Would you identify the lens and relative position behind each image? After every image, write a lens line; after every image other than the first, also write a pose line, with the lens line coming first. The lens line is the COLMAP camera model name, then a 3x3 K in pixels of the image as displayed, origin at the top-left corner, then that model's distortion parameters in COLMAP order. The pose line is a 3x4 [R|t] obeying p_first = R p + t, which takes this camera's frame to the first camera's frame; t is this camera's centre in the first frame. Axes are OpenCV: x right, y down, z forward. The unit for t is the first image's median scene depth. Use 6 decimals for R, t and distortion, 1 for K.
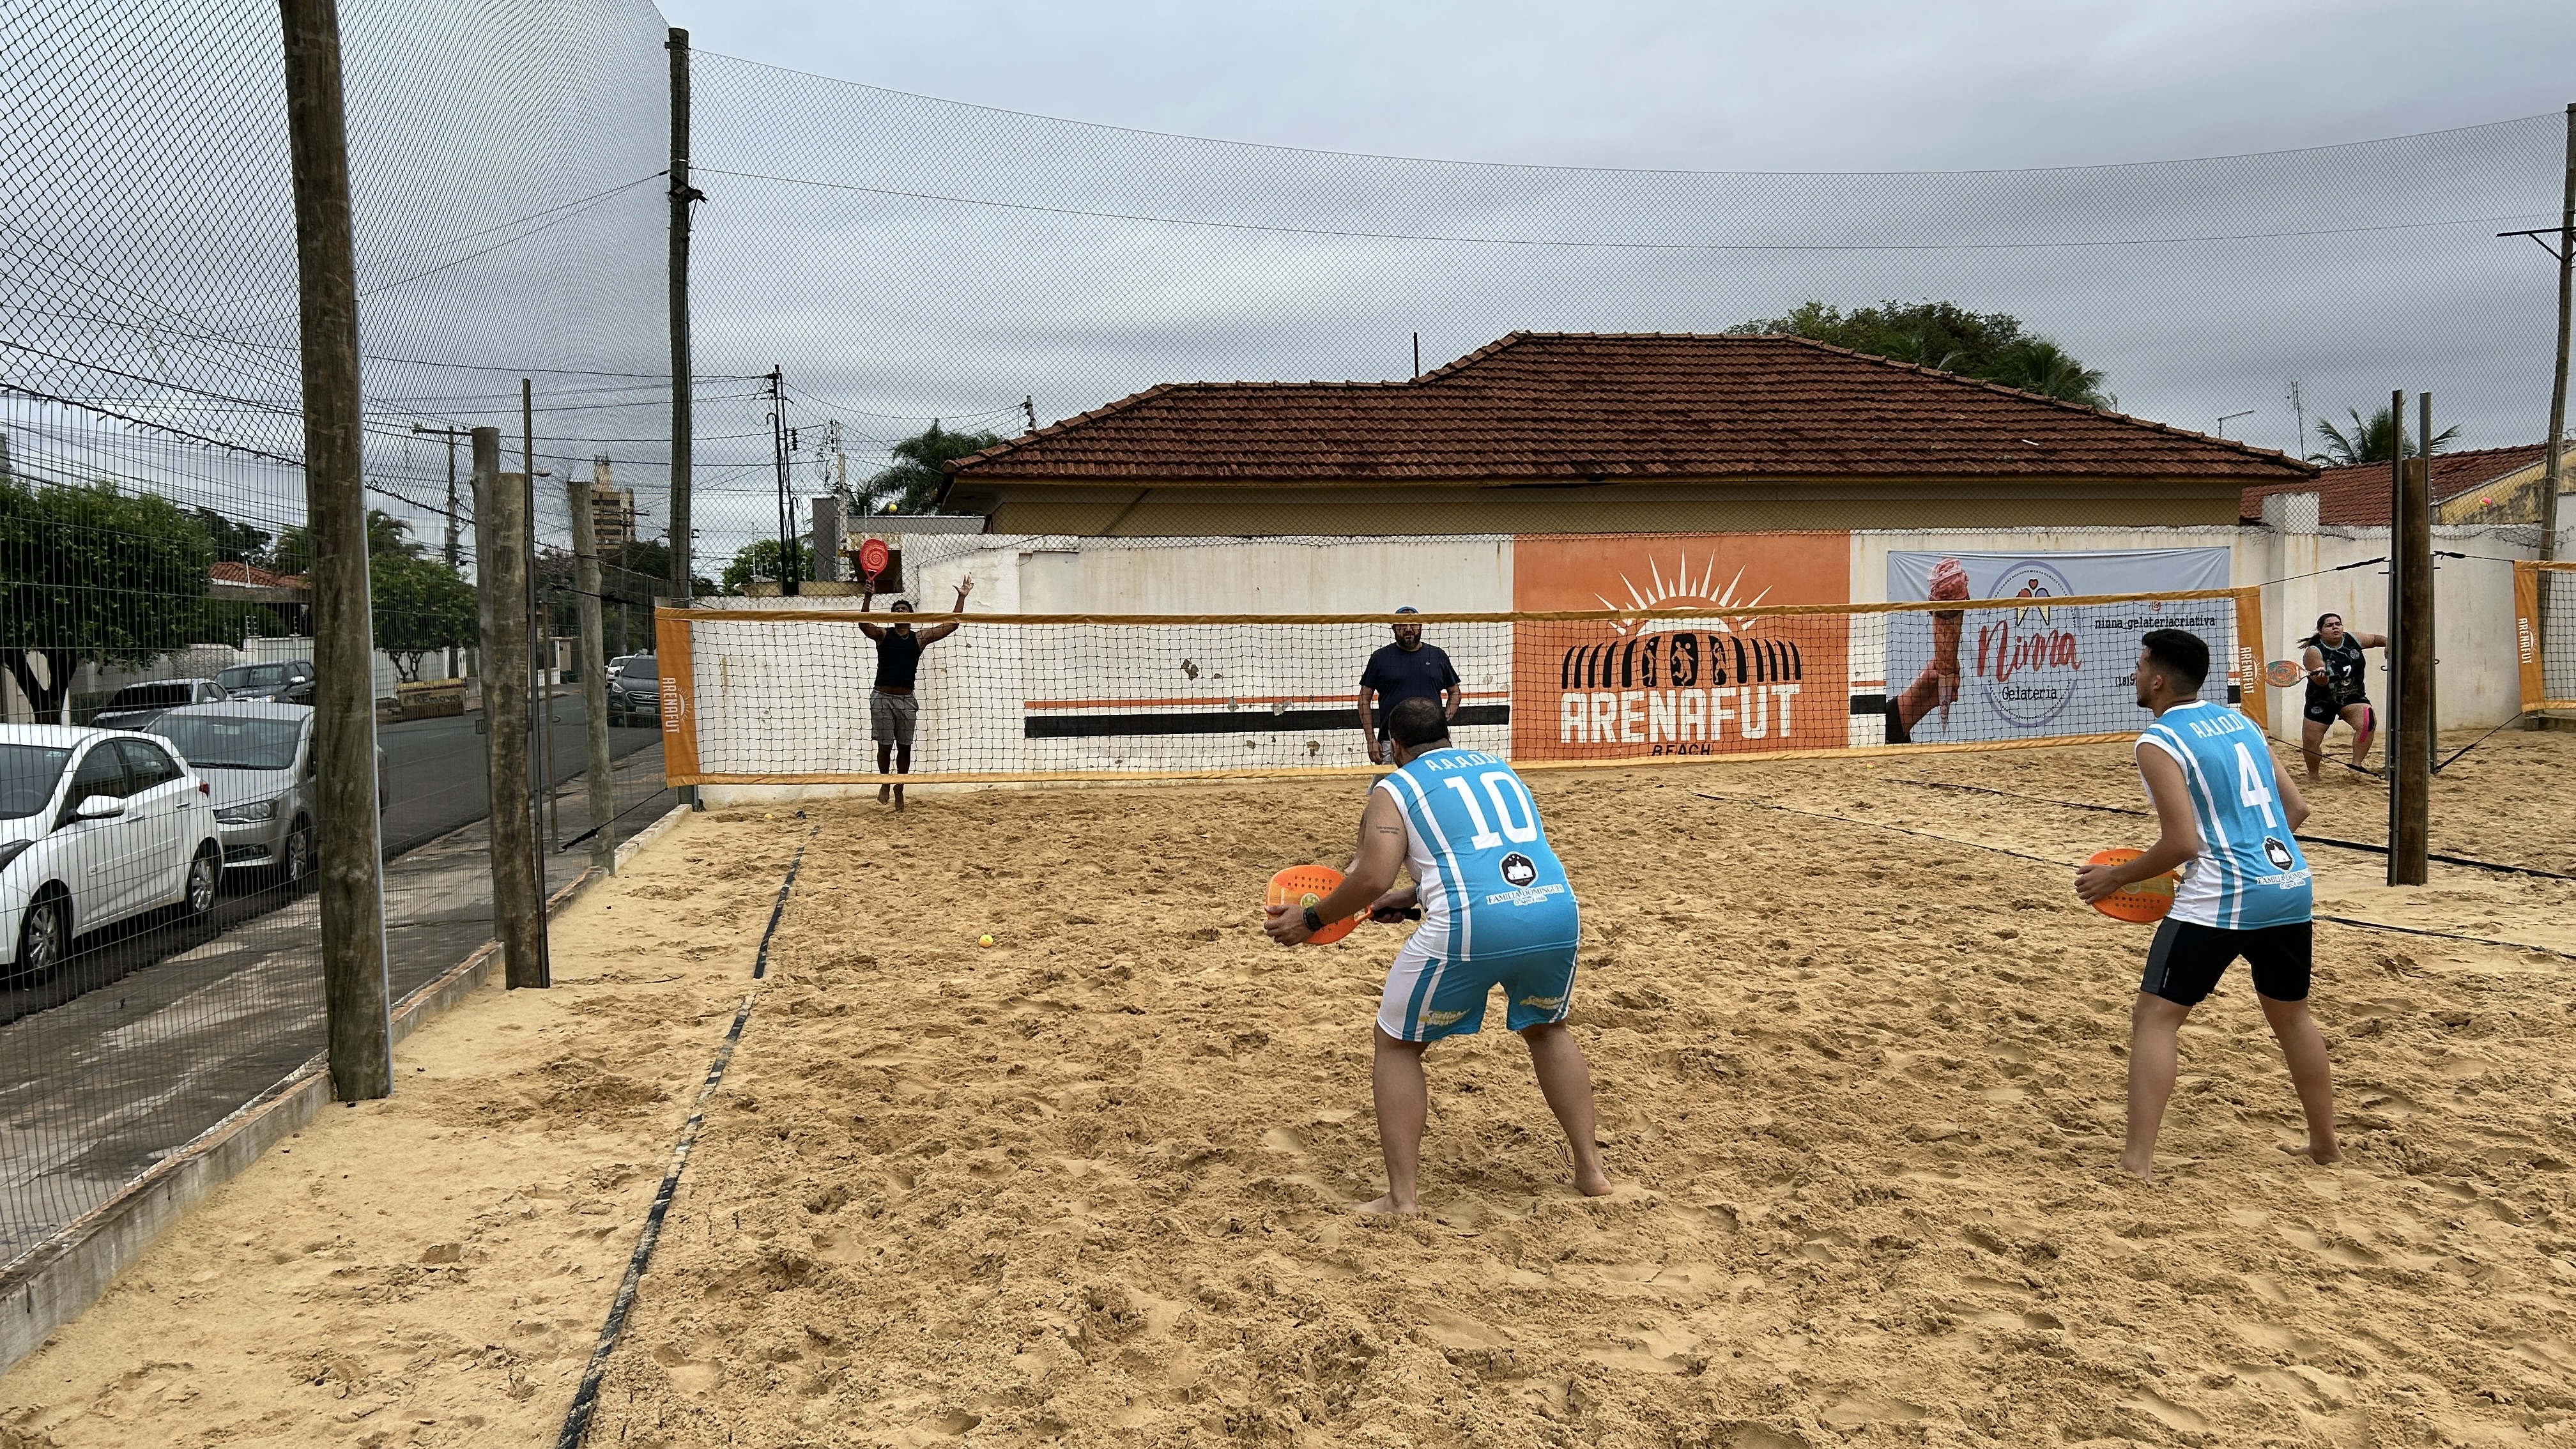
lens RADIAL K [[1994.0, 0, 1287.0], [0, 1994.0, 716.7], [0, 0, 1]] dist [0.044672, -0.045490]
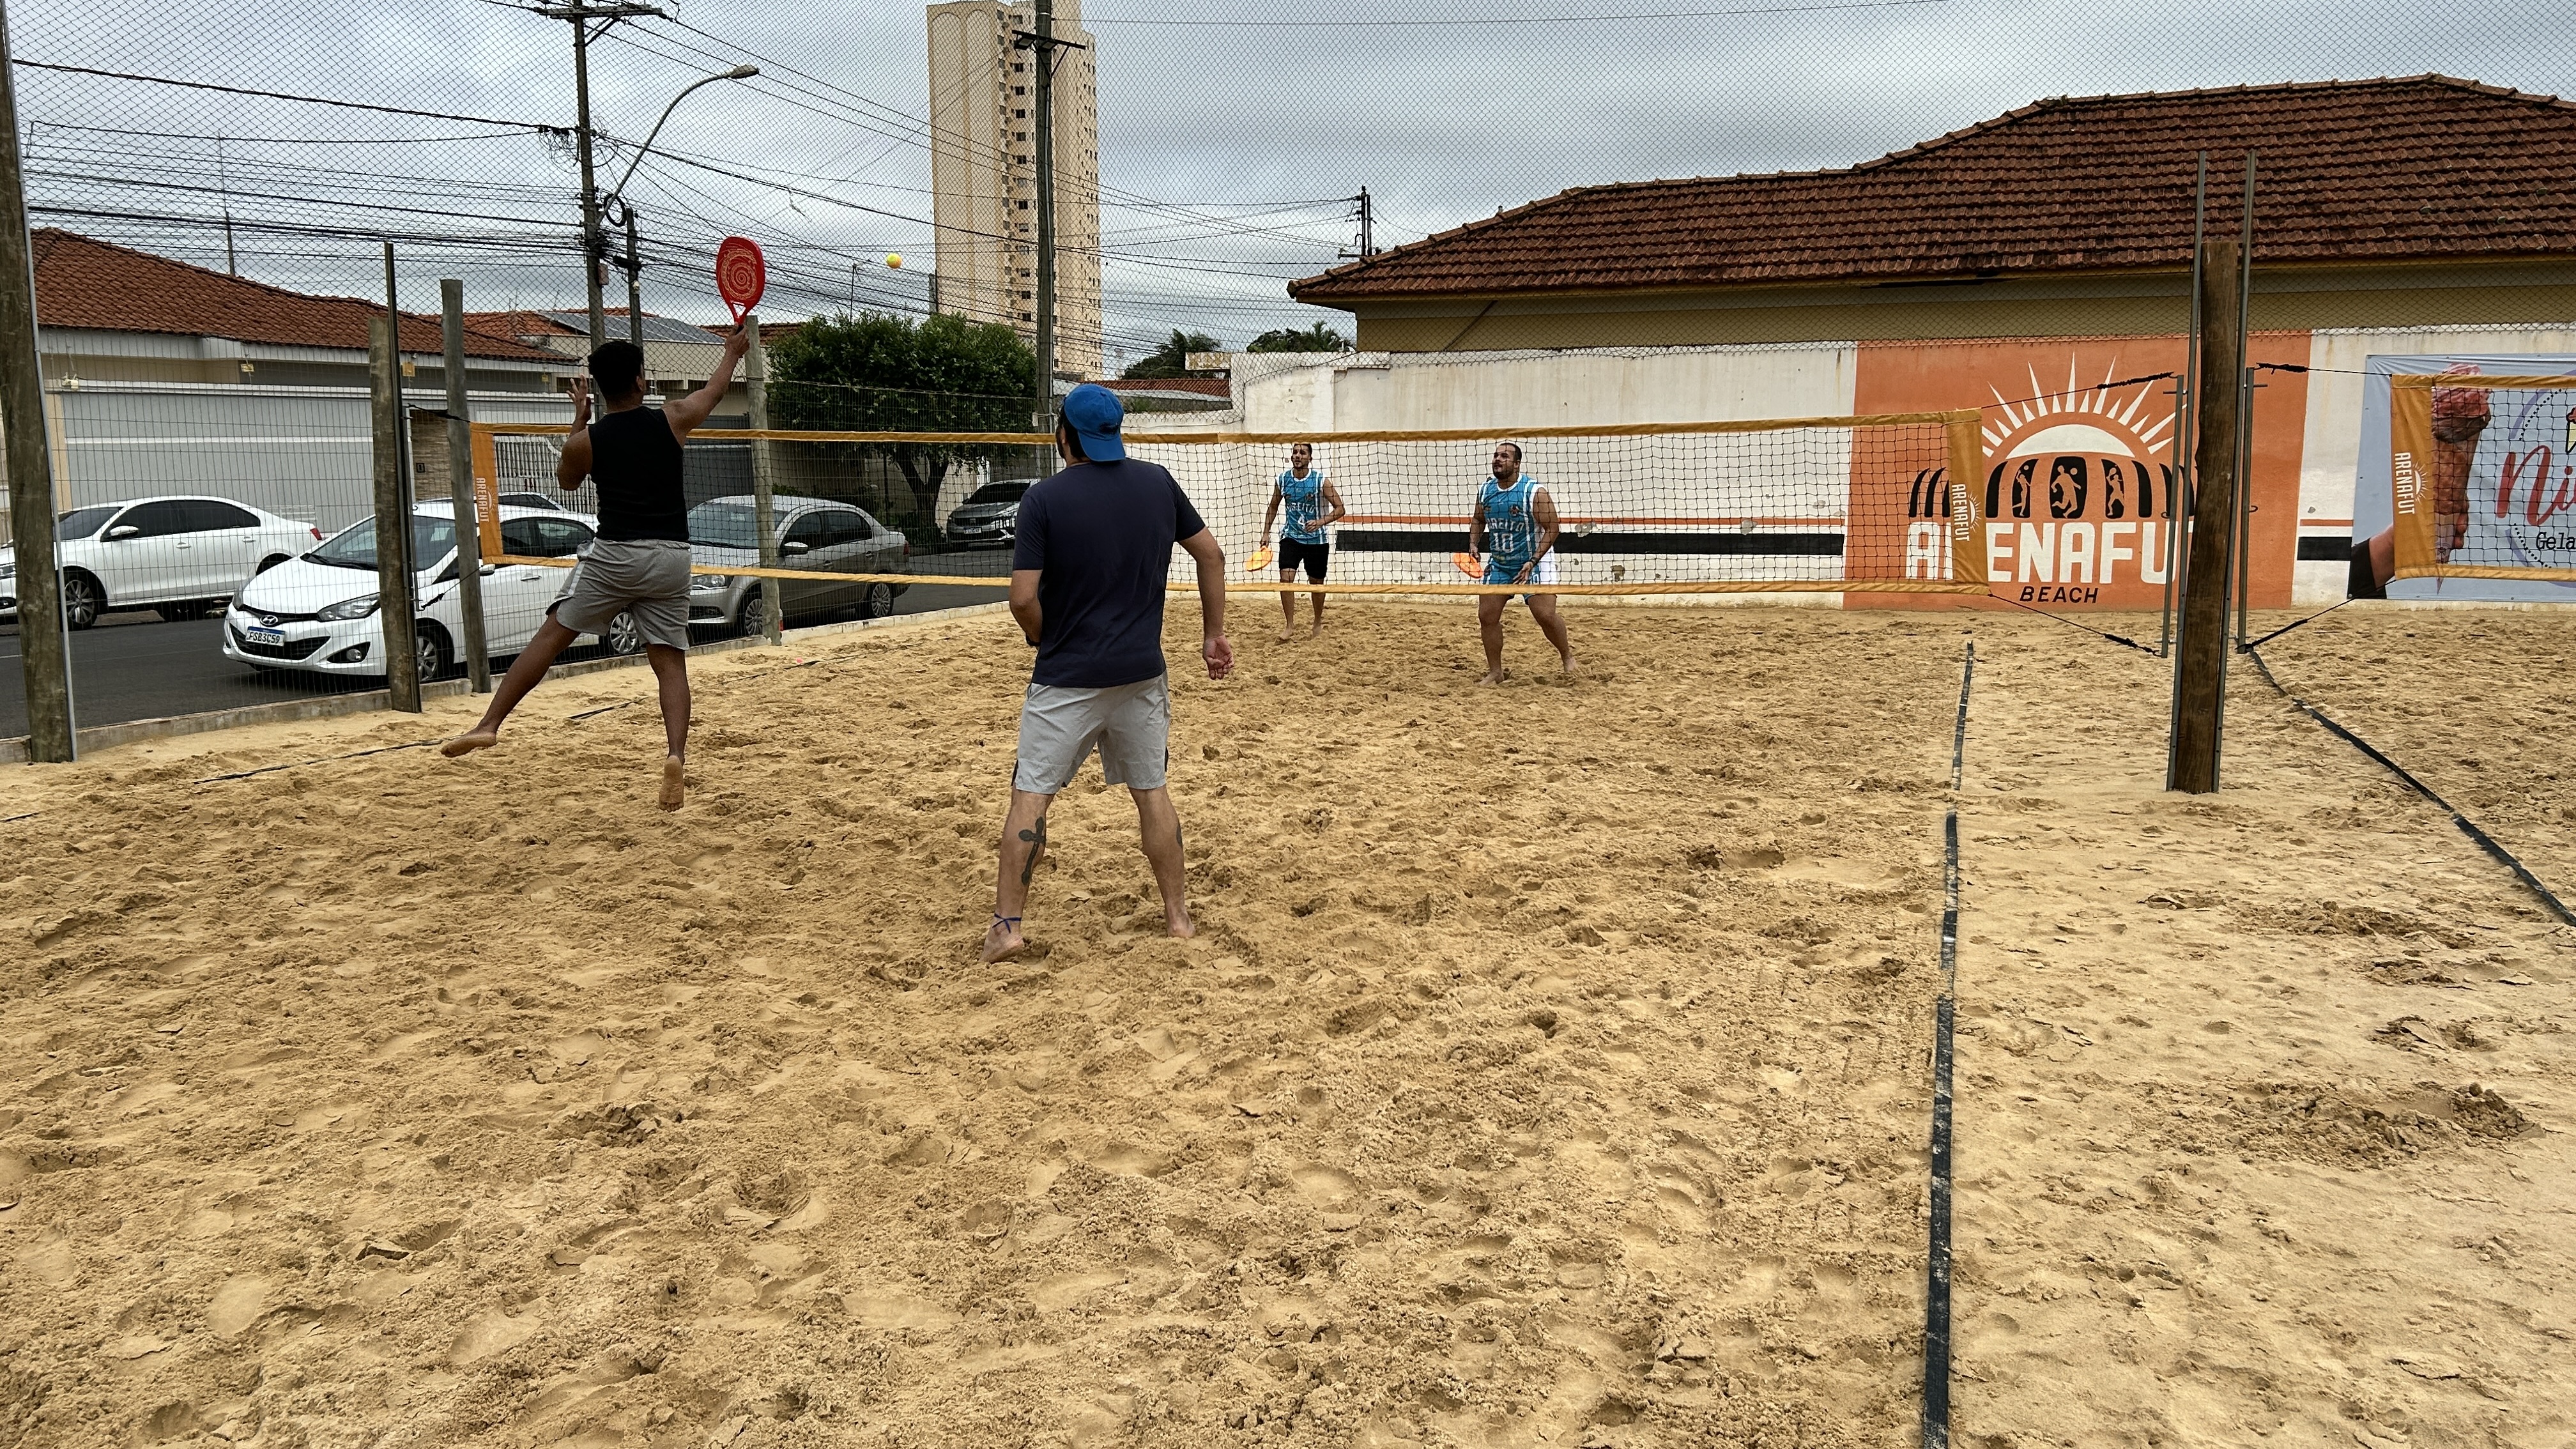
lens RADIAL K [[1994.0, 0, 1285.5], [0, 1994.0, 710.5], [0, 0, 1]] dist [0.044672, -0.045490]
pose [[0.851075, 0.080225, -0.518879, 0.366184], [-0.031616, 0.994295, 0.101873, -0.010507], [0.524092, -0.070297, 0.848756, 0.095362]]
